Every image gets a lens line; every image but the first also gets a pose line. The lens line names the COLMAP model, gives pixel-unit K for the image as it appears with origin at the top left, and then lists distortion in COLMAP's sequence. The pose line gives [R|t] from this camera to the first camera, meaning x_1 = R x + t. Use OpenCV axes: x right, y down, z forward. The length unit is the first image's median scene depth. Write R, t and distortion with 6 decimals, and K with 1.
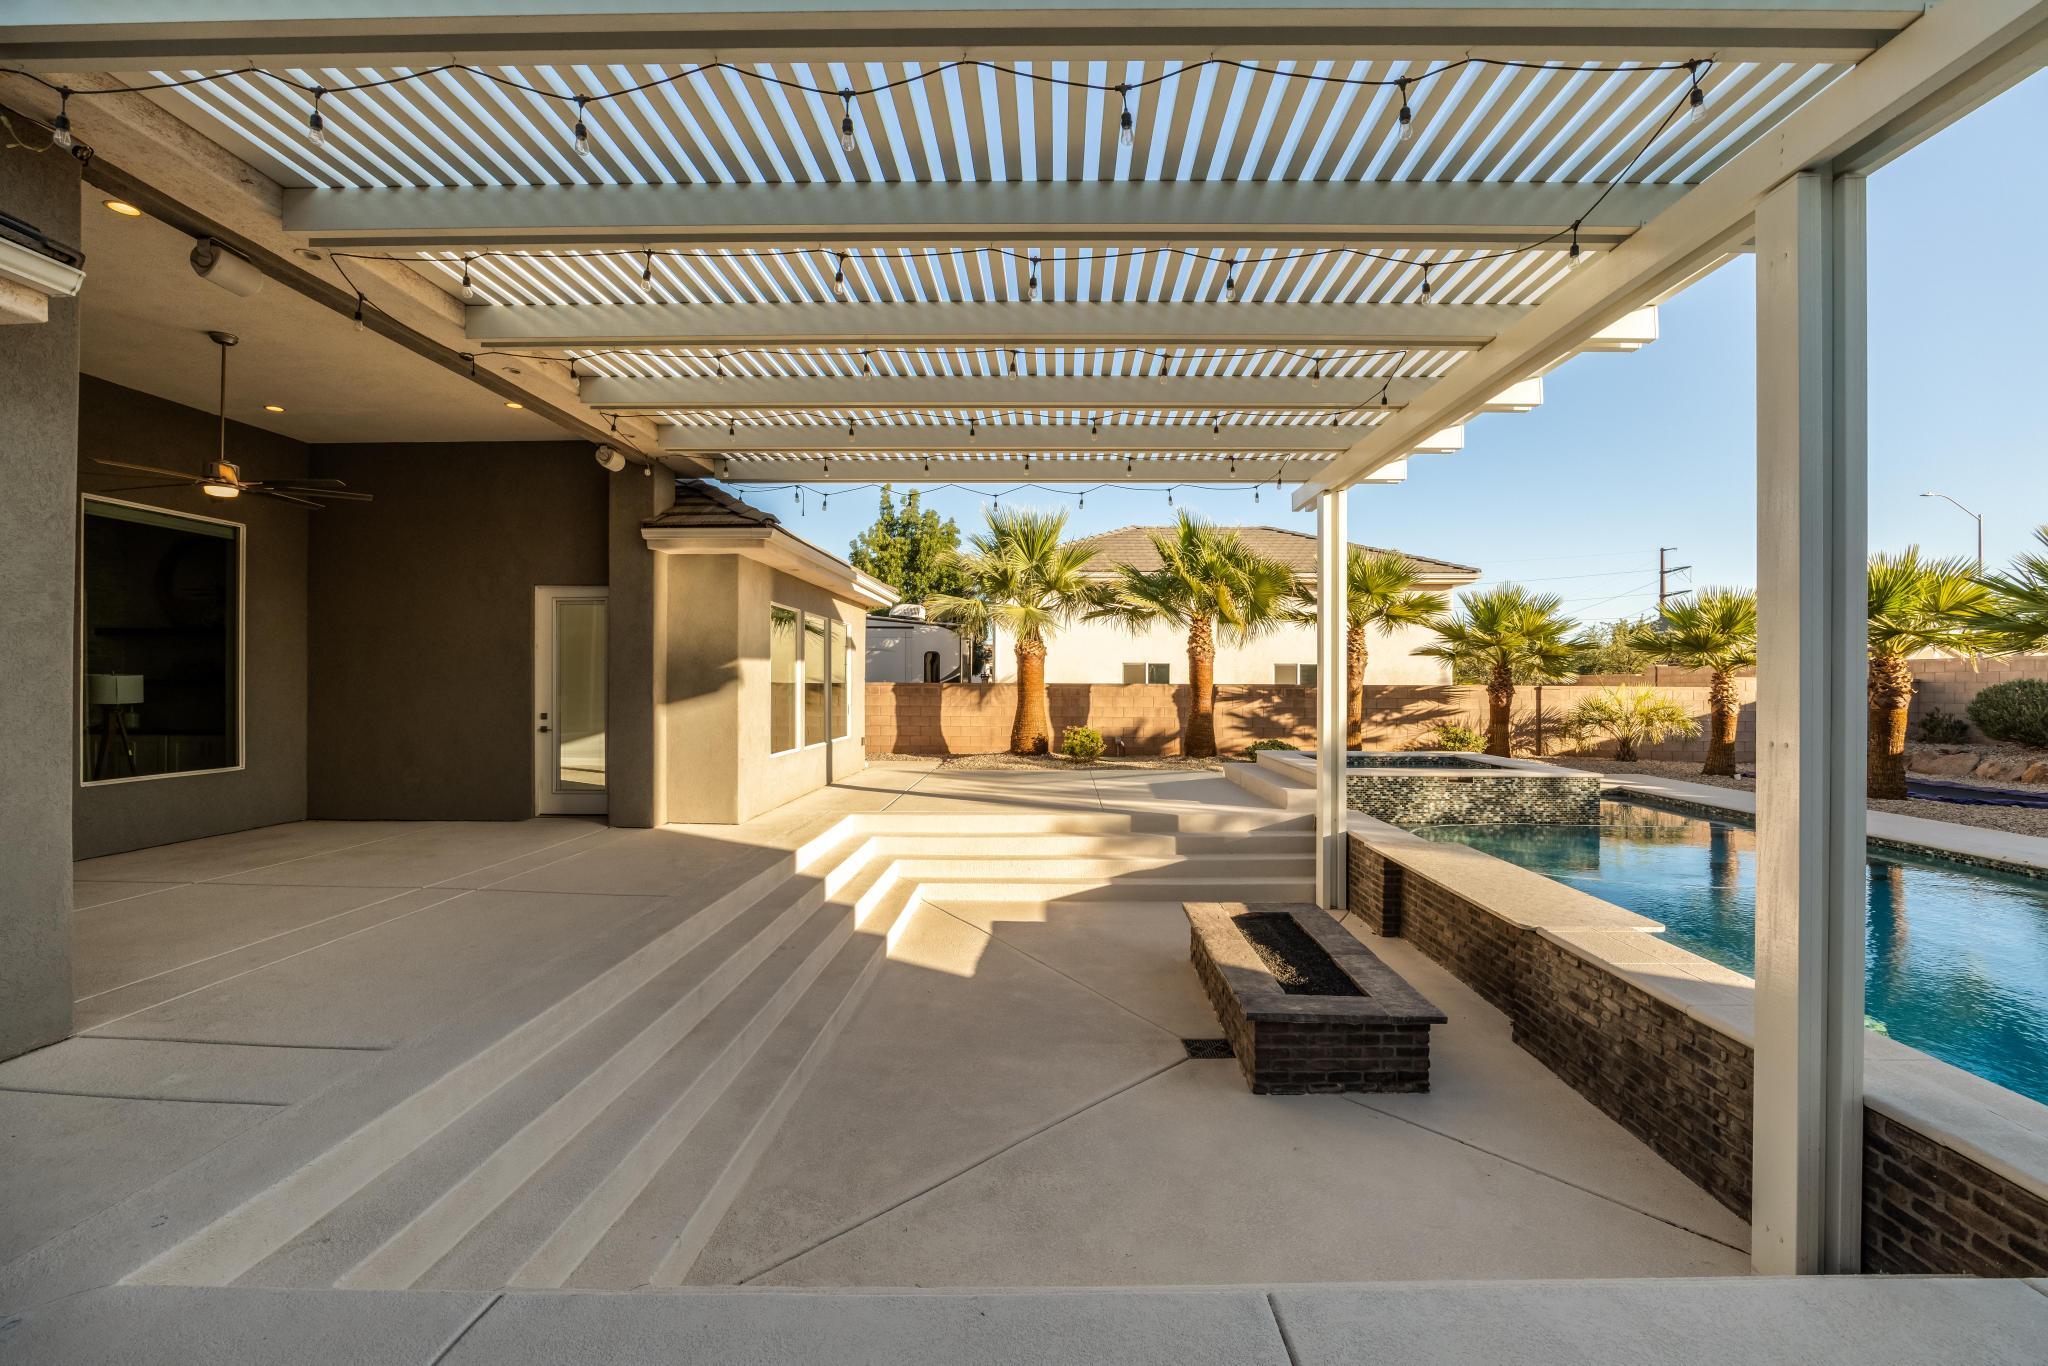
lens RADIAL K [[880.3, 0, 1022.2], [0, 880.3, 683.8], [0, 0, 1]] dist [-0.015077, -0.000101]
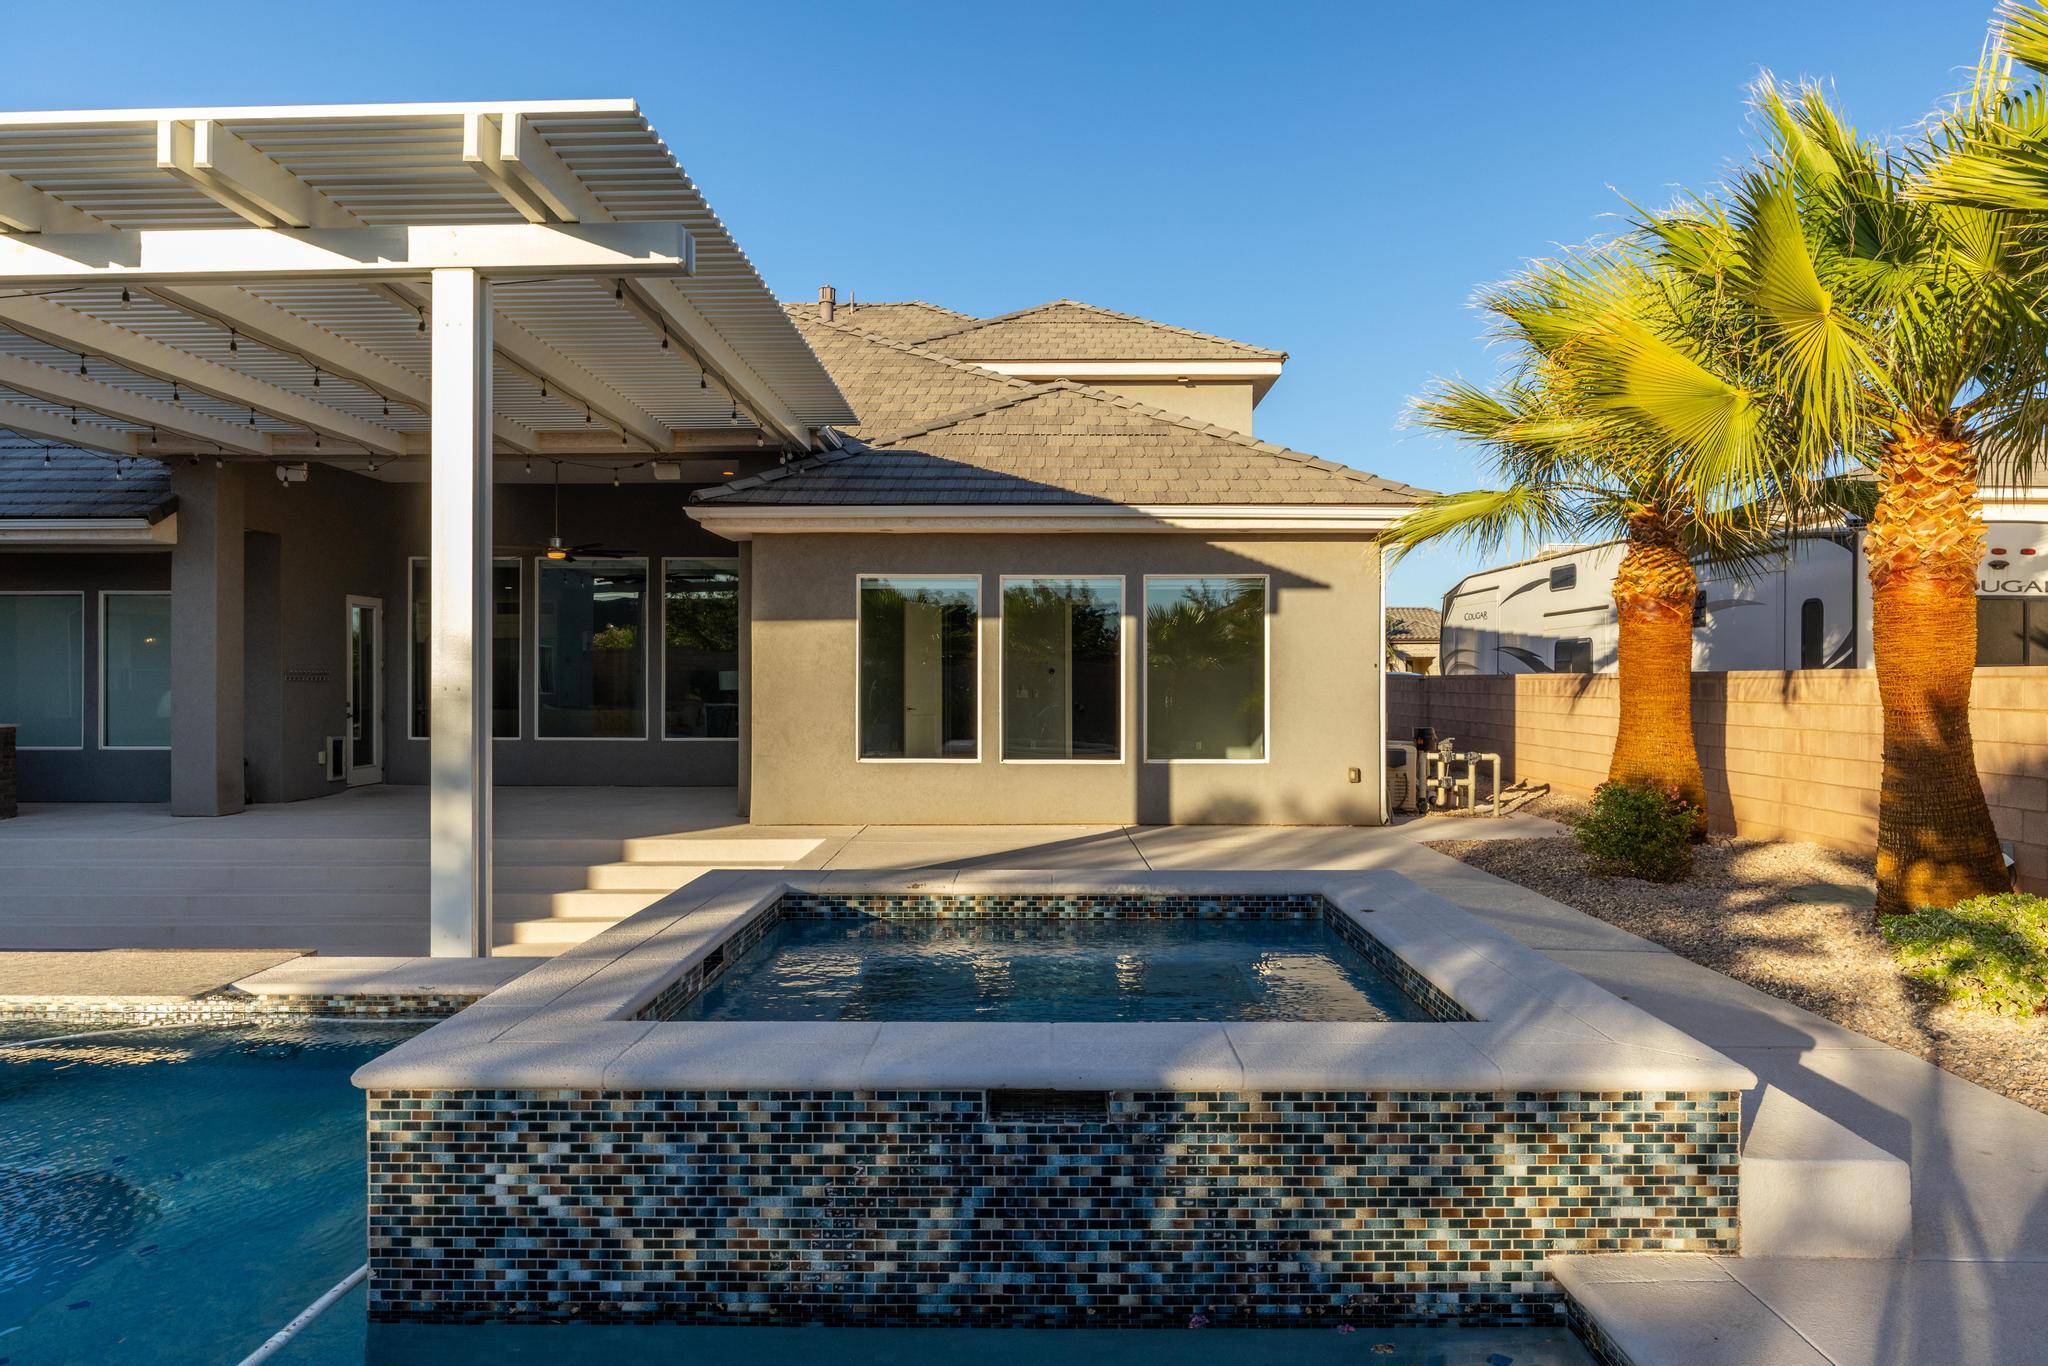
lens RADIAL K [[1313.5, 0, 1020.1], [0, 1313.5, 682.1], [0, 0, 1]] dist [-0.011113, 0.005045]
pose [[0.056692, -0.004040, -0.998384, 1.065040], [0.004623, 0.999982, -0.003784, 0.015829], [0.998381, -0.004401, 0.056710, 1.199839]]
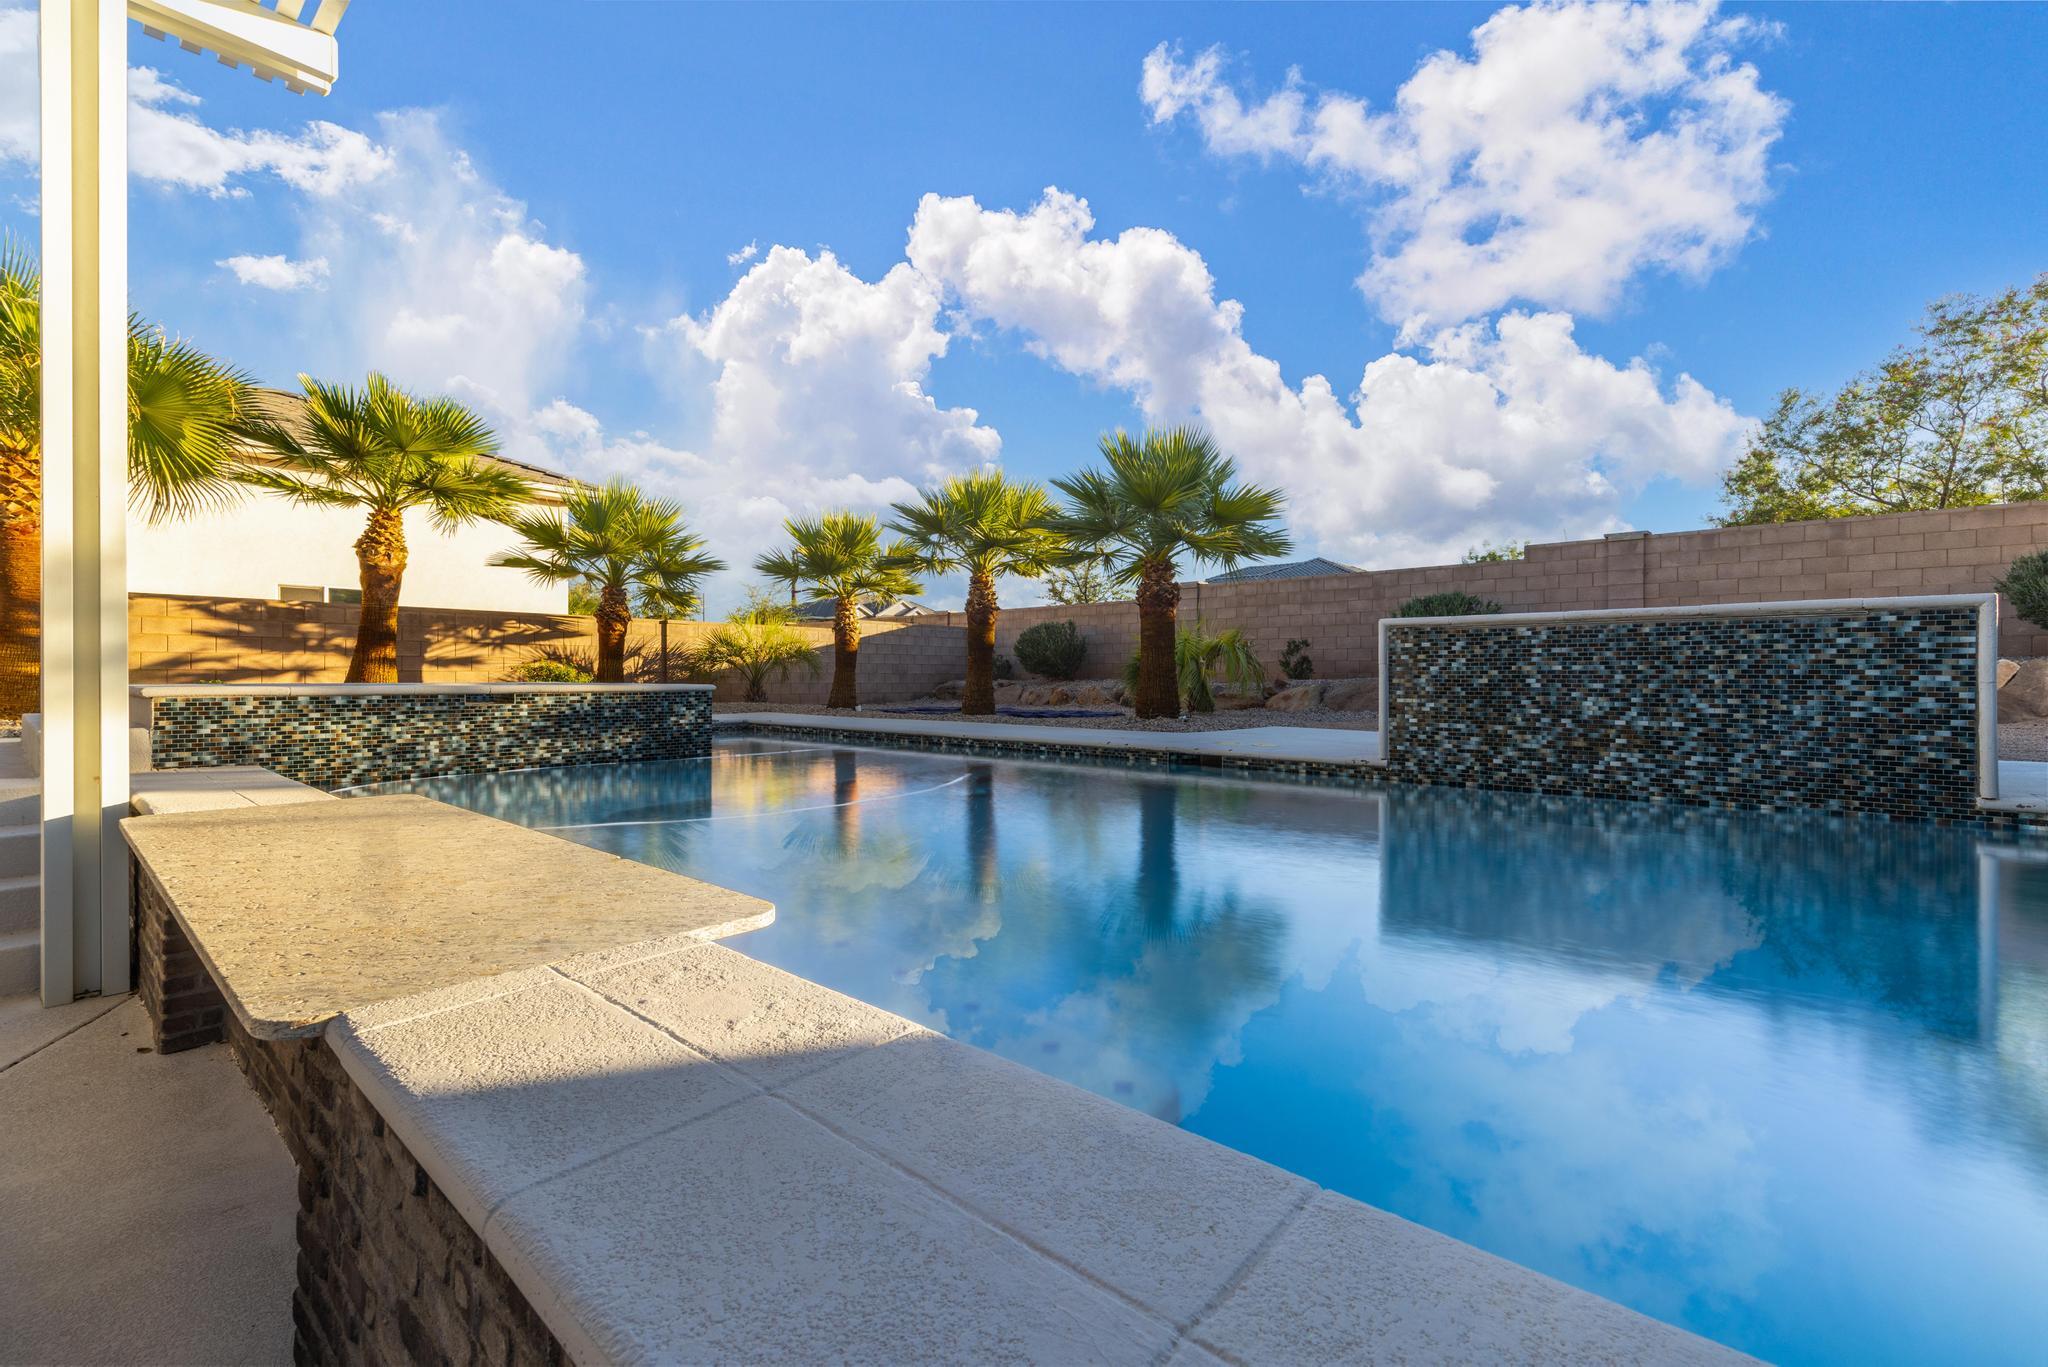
lens RADIAL K [[870.7, 0, 1061.3], [0, 870.7, 680.4], [0, 0, 1]] dist [0.008621, 0.000903]
pose [[0.597573, -0.003612, 0.801806, 0.283319], [-0.005903, 0.999943, 0.008904, 0.098473], [-0.801793, -0.010054, 0.597517, 0.375972]]
